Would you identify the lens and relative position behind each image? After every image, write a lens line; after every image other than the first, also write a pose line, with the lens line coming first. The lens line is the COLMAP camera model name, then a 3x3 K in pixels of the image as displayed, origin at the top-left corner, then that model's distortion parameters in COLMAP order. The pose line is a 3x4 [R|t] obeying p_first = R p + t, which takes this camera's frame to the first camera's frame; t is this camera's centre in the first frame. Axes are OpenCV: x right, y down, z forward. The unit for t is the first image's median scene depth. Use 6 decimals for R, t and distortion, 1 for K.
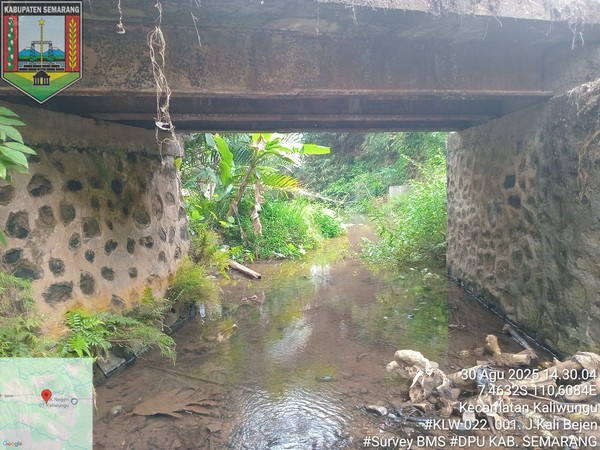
lens RADIAL K [[447.4, 0, 298.8], [0, 447.4, 225.5], [0, 0, 1]] dist [0.045541, -0.049130]
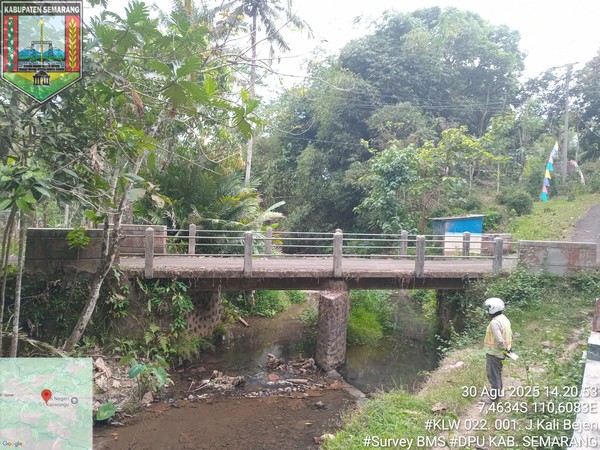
lens RADIAL K [[447.4, 0, 301.2], [0, 447.4, 225.2], [0, 0, 1]] dist [0.045541, -0.049130]
pose [[0.994411, 0.080330, -0.068510, 0.470729], [-0.084463, 0.994635, -0.059728, -0.453161], [0.063345, 0.065180, 0.995861, -2.116675]]
